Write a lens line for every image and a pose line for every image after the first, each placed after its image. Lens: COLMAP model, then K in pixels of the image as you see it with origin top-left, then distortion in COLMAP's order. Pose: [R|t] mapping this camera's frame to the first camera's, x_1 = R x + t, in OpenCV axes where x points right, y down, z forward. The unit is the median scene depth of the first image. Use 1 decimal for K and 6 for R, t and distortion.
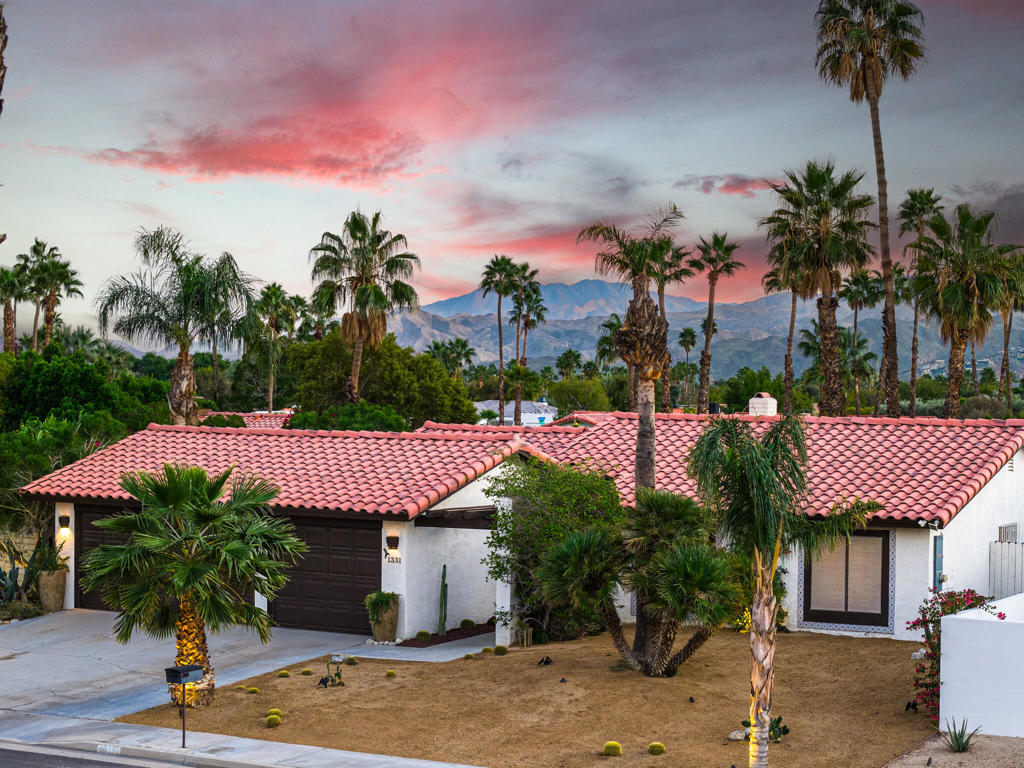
lens RADIAL K [[2051.0, 0, 433.6], [0, 2051.0, 383.9], [0, 0, 1]] dist [-0.024705, -0.042445]
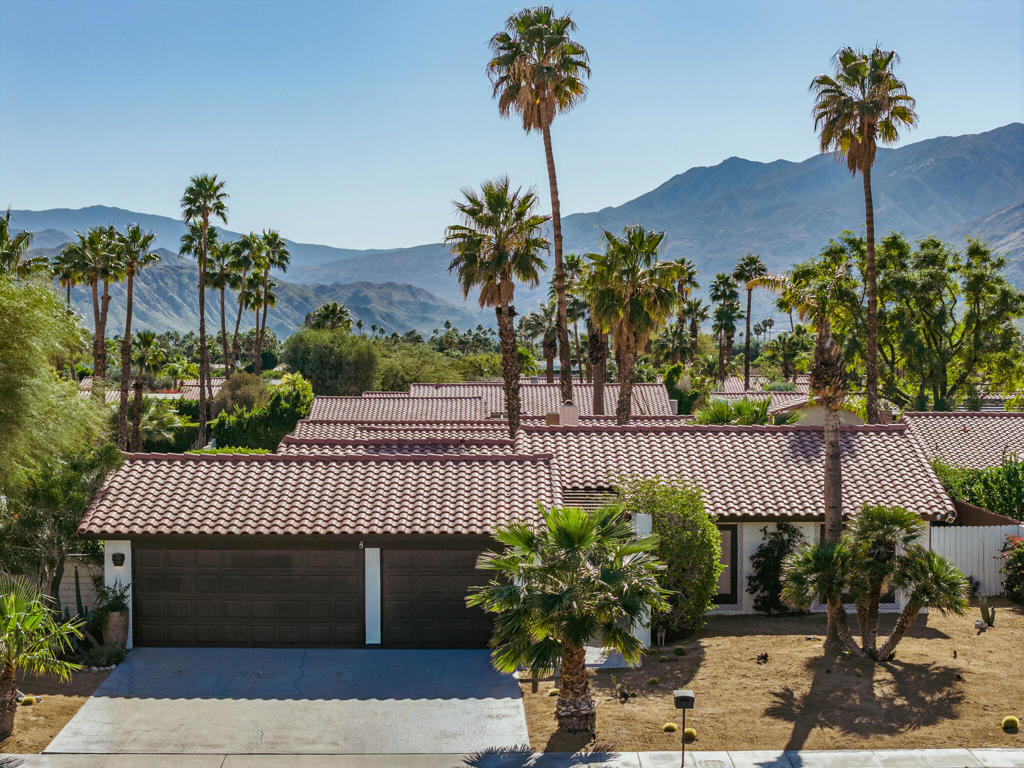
lens RADIAL K [[2051.0, 0, 433.6], [0, 2051.0, 383.9], [0, 0, 1]] dist [-0.024705, -0.042445]
pose [[0.867747, -0.024275, 0.496414, -0.445077], [0.013835, 0.999599, 0.024697, -0.032152], [-0.496814, -0.014563, 0.867735, 0.067809]]
